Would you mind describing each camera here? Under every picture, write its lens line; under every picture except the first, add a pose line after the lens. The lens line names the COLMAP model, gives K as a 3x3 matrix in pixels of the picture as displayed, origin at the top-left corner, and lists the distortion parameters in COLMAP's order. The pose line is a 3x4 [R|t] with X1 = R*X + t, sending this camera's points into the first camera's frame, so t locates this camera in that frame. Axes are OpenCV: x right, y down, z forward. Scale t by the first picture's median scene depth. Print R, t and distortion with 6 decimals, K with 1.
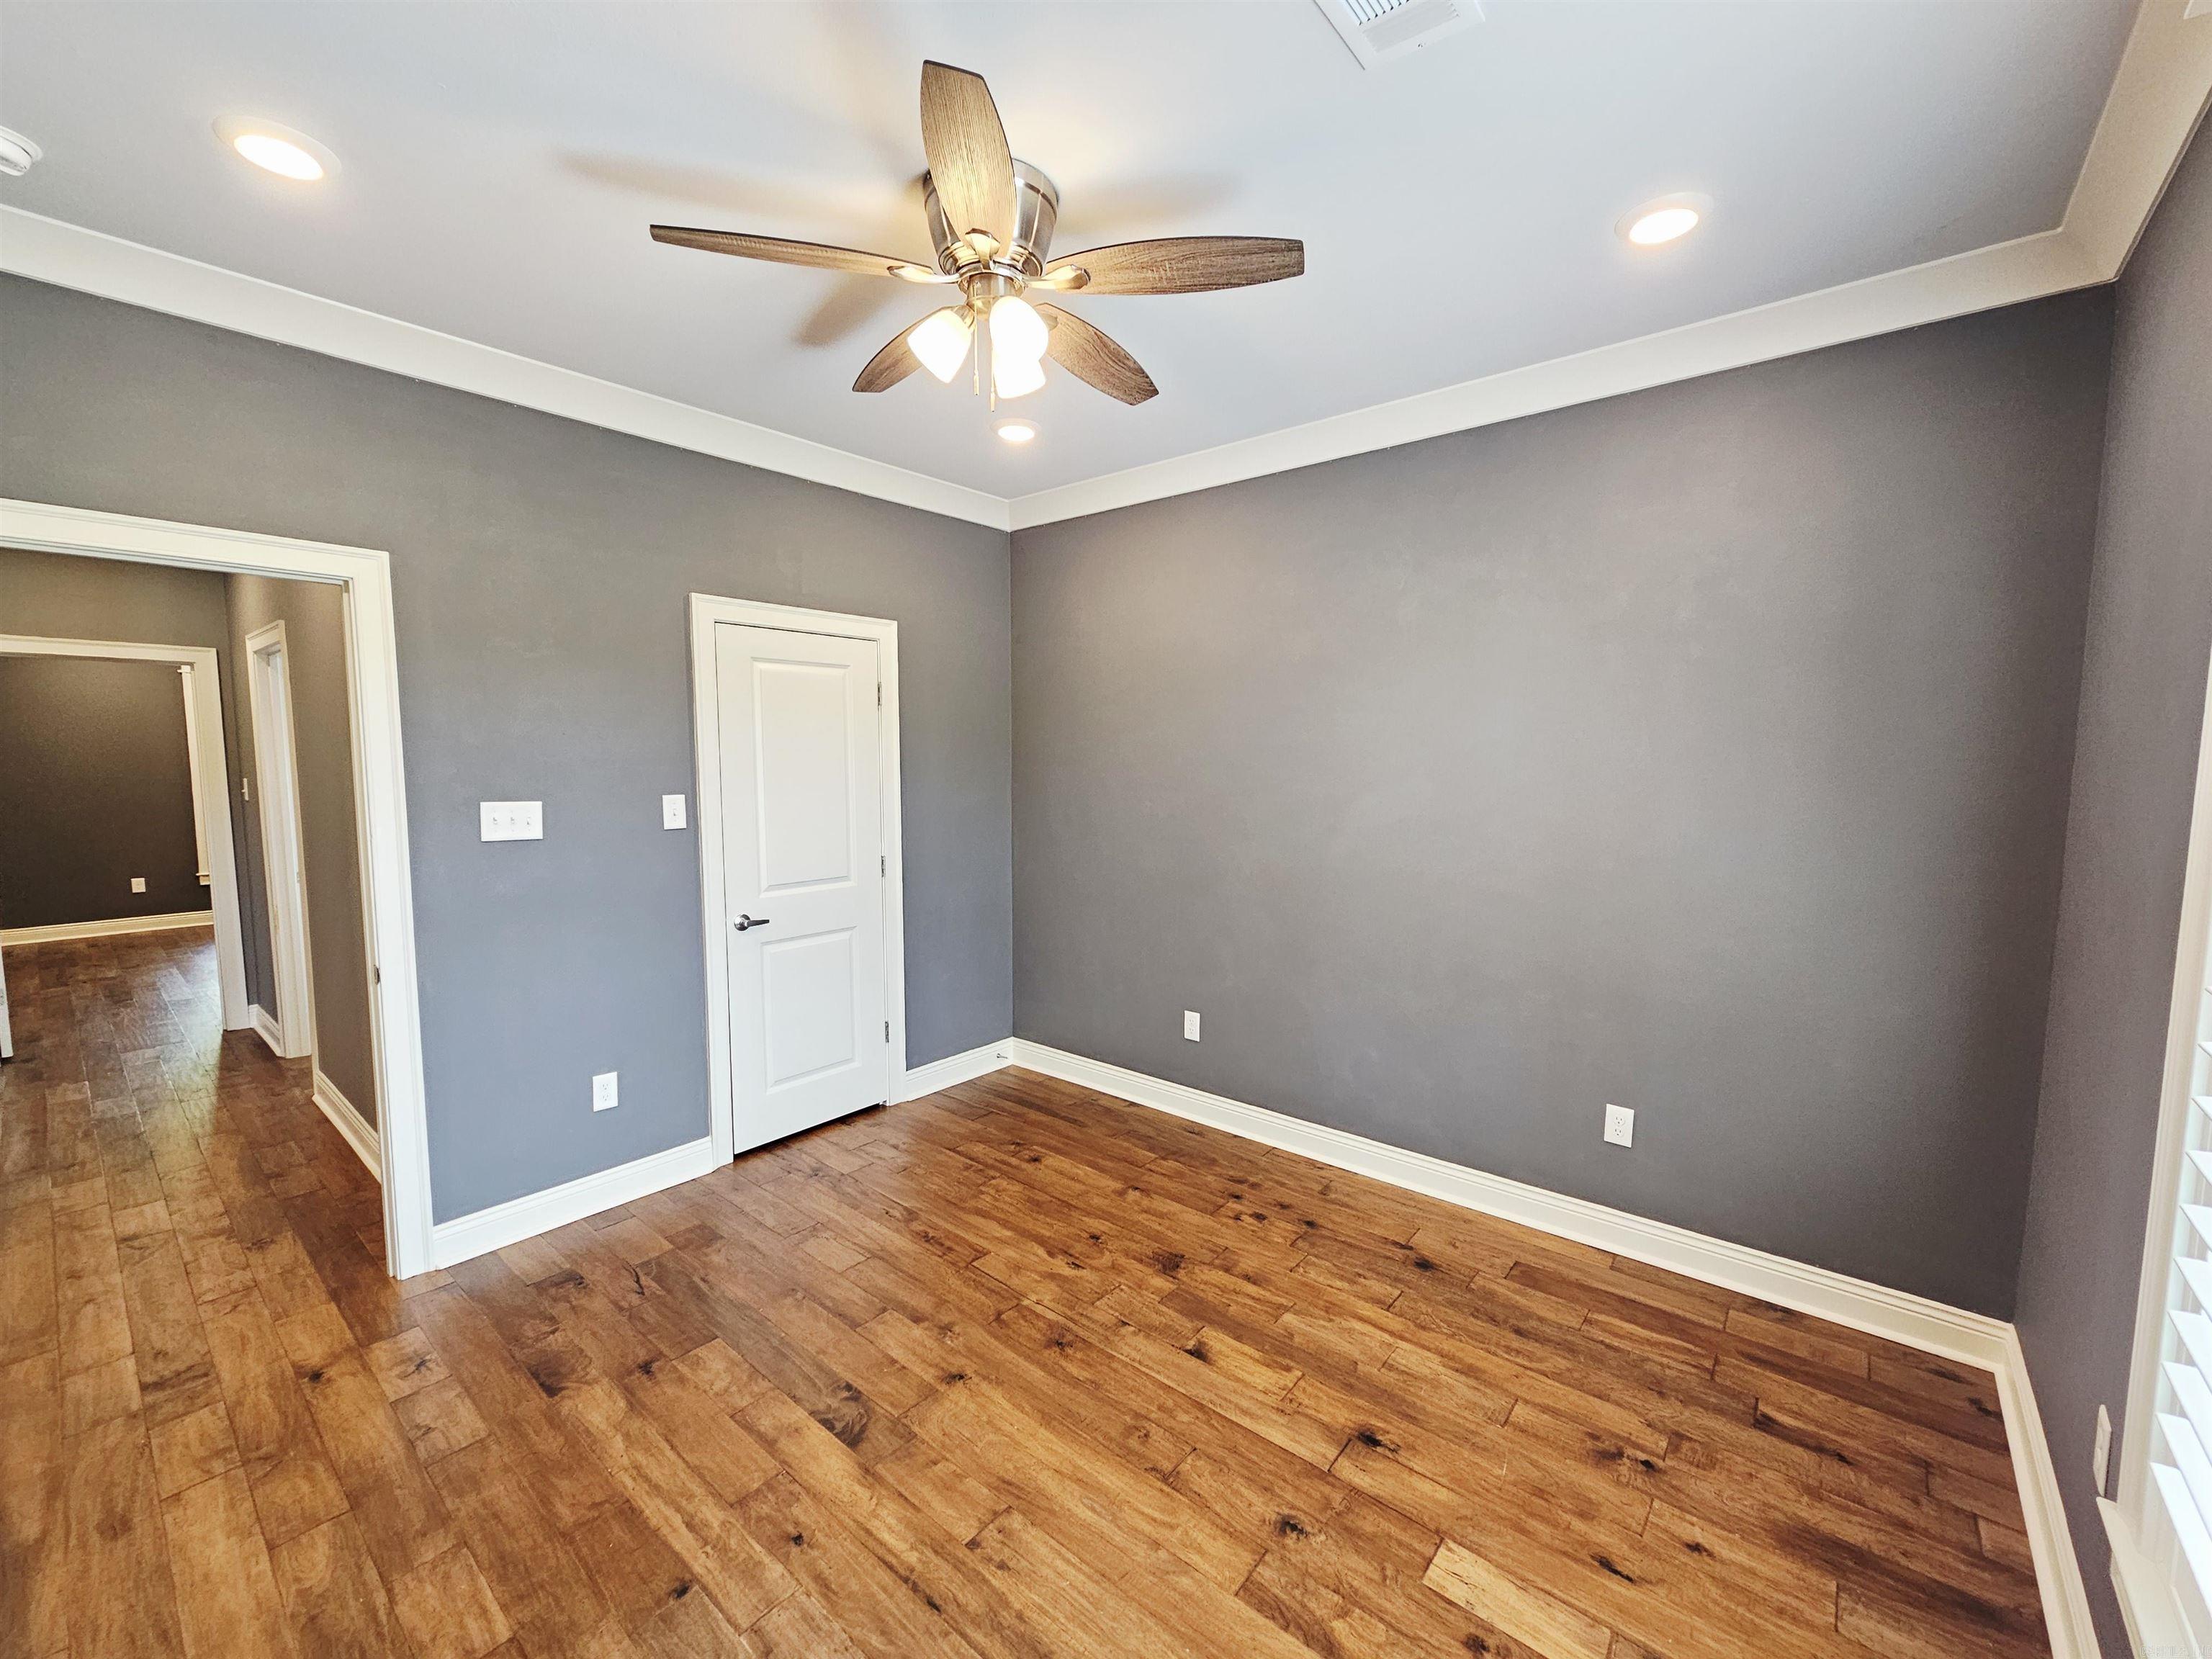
lens RADIAL K [[905.0, 0, 1099.2], [0, 905.0, 830.3], [0, 0, 1]] dist [-0.002796, 0.001792]
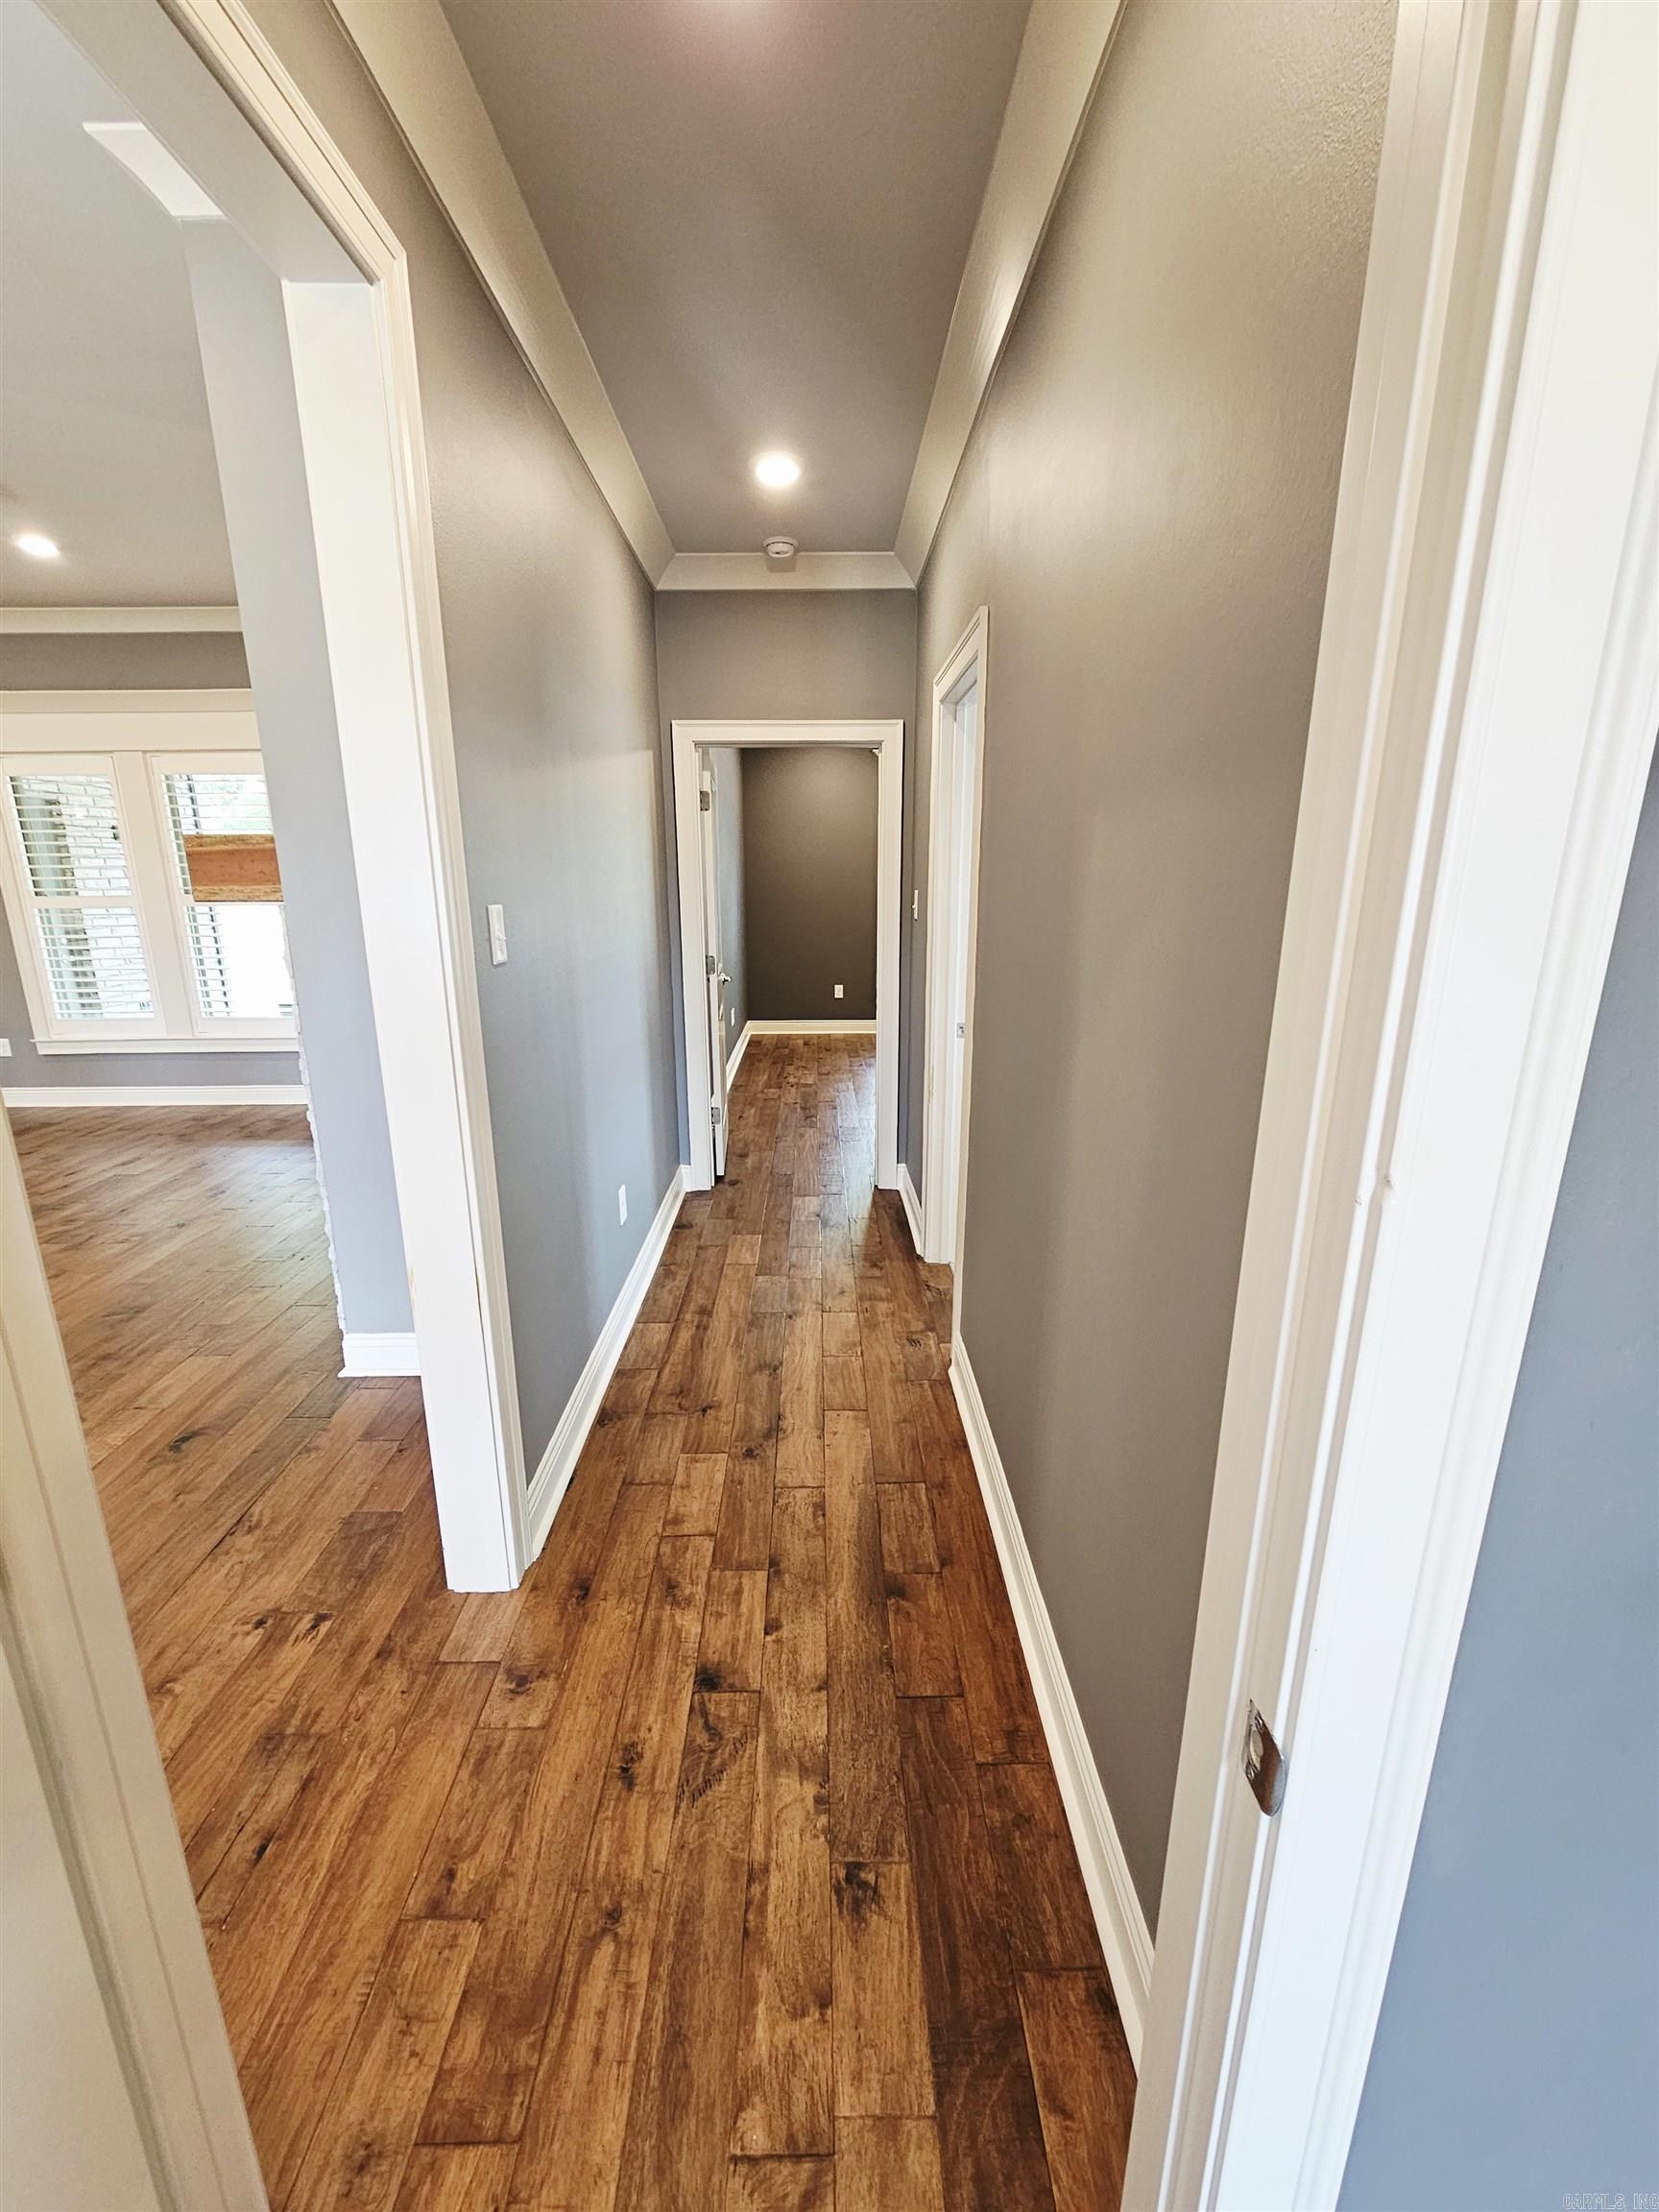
lens RADIAL K [[905.0, 0, 830.1], [0, 905.0, 1101.4], [0, 0, 1]] dist [-0.002796, 0.001792]
pose [[0.660358, 0.182066, -0.728546, -0.216798], [-0.064395, 0.980320, 0.186616, -0.012657], [0.748185, -0.076319, 0.659086, 0.230159]]
